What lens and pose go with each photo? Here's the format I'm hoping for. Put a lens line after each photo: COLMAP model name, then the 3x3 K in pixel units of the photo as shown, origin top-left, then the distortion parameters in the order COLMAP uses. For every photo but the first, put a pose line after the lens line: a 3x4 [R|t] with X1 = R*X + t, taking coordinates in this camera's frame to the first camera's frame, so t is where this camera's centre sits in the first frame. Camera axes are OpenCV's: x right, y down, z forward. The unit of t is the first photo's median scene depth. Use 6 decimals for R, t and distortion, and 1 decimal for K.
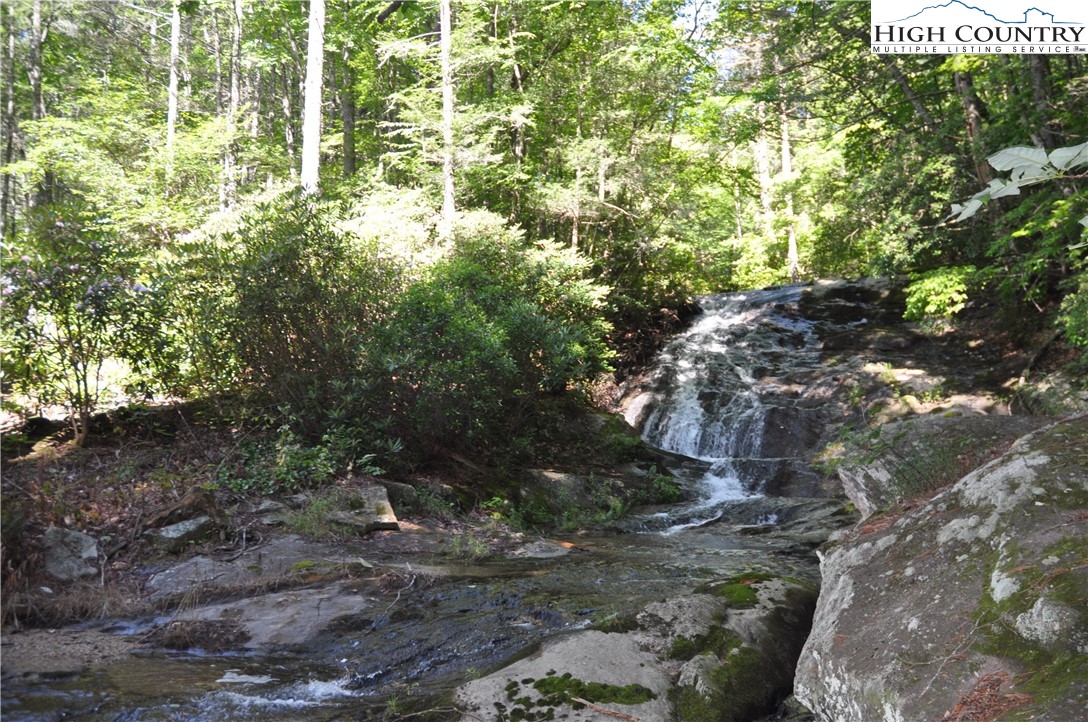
lens RADIAL K [[865.0, 0, 544.0], [0, 865.0, 365.7], [0, 0, 1]] dist [-0.142209, 0.072592]
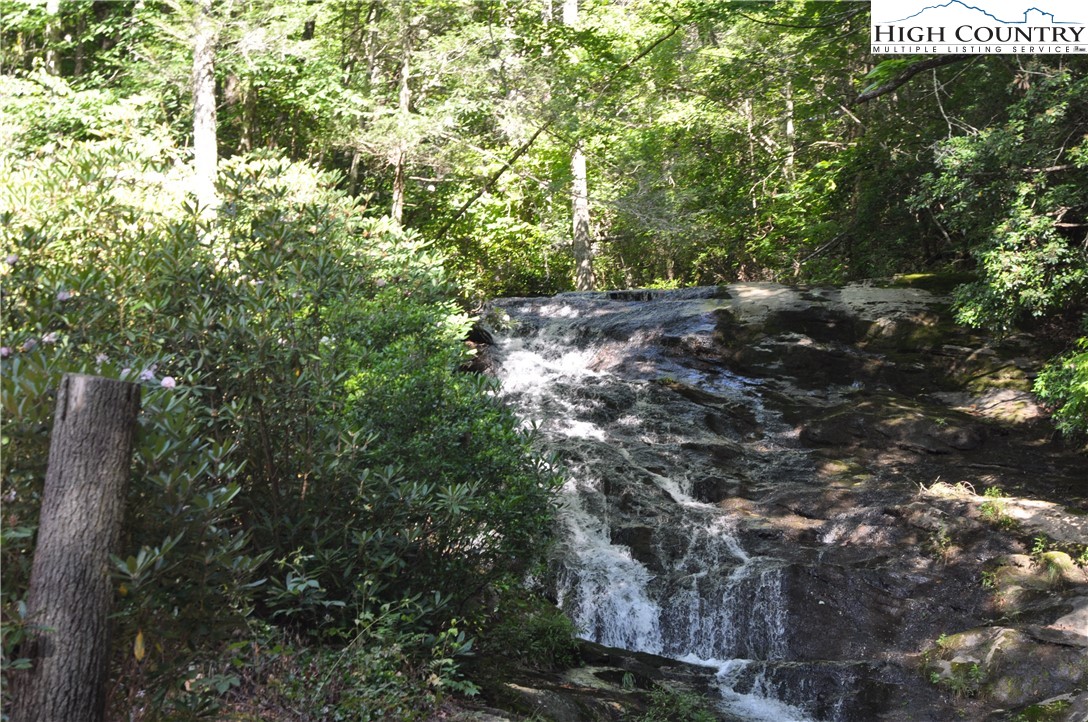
lens RADIAL K [[2322.0, 0, 542.1], [0, 2322.0, 361.0], [0, 0, 1]] dist [0.255444, 0.000000]
pose [[0.929418, 0.041858, 0.366647, -0.413782], [-0.035793, 0.999087, -0.023329, -0.037638], [-0.367289, 0.008559, 0.930067, -0.291372]]
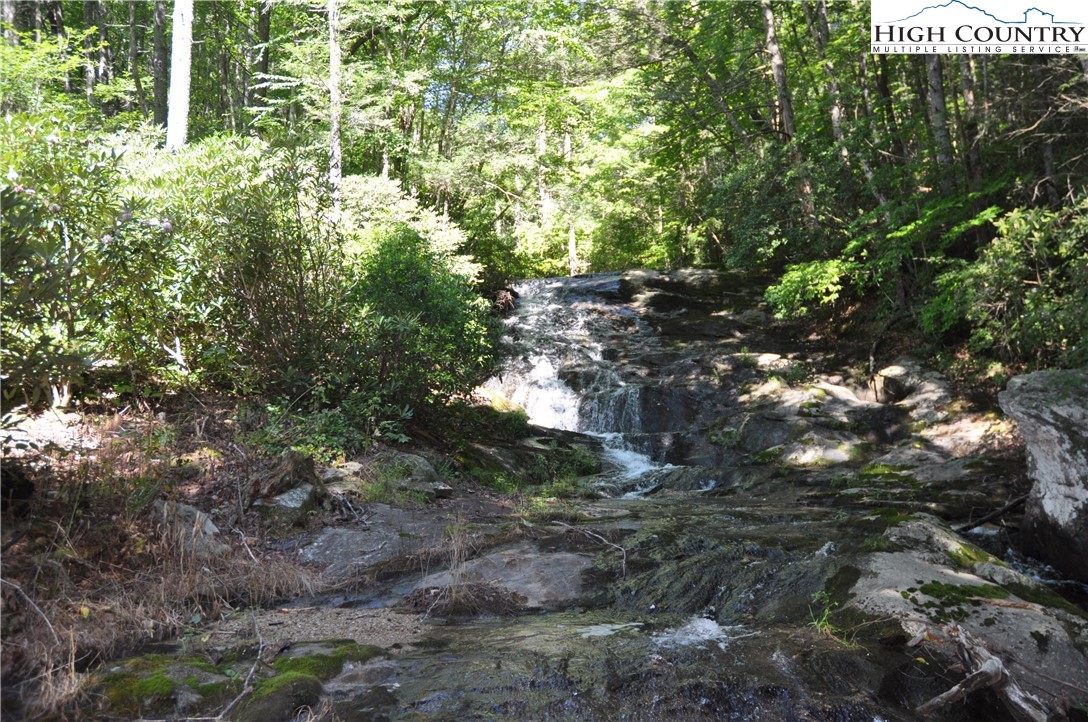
lens RADIAL K [[865.0, 0, 552.1], [0, 865.0, 367.8], [0, 0, 1]] dist [-0.142209, 0.072592]
pose [[0.943741, 0.018230, 0.330183, -0.192563], [-0.022646, 0.999698, 0.009535, 0.018714], [-0.329909, -0.016476, 0.943869, 0.035809]]
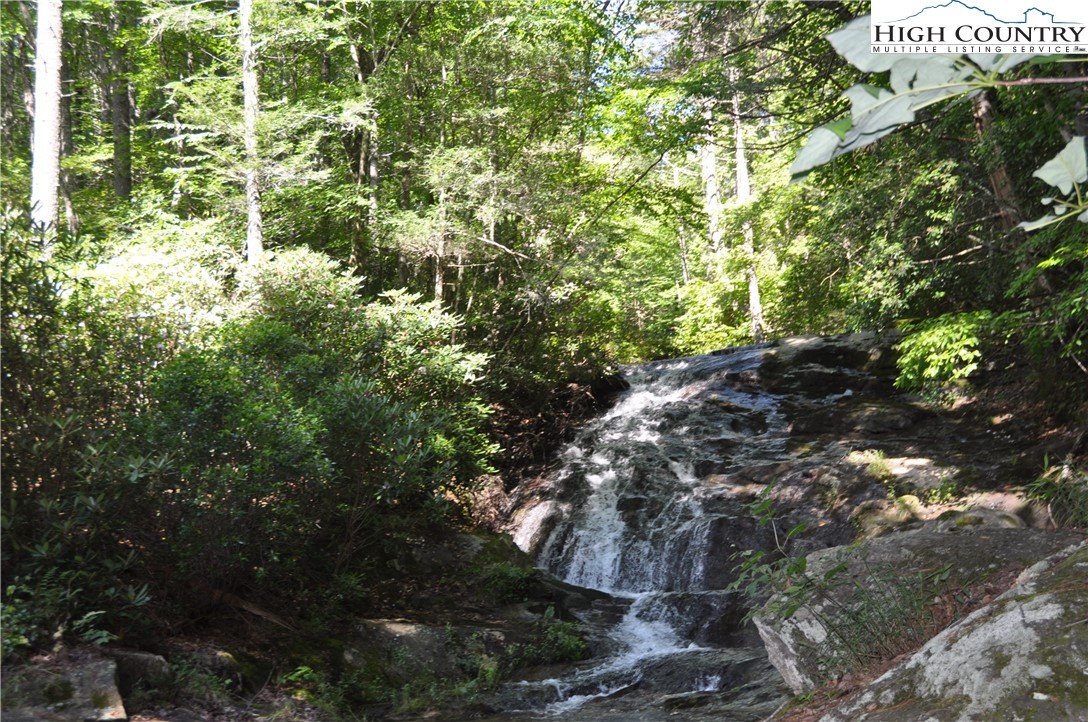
lens RADIAL K [[1172.1, 0, 541.0], [0, 1172.1, 370.9], [0, 0, 1]] dist [-0.035462, 0.000000]
pose [[0.995629, -0.020460, 0.091124, 0.033875], [0.027652, 0.996540, -0.078374, -0.000581], [-0.089205, 0.080551, 0.992751, 0.039287]]
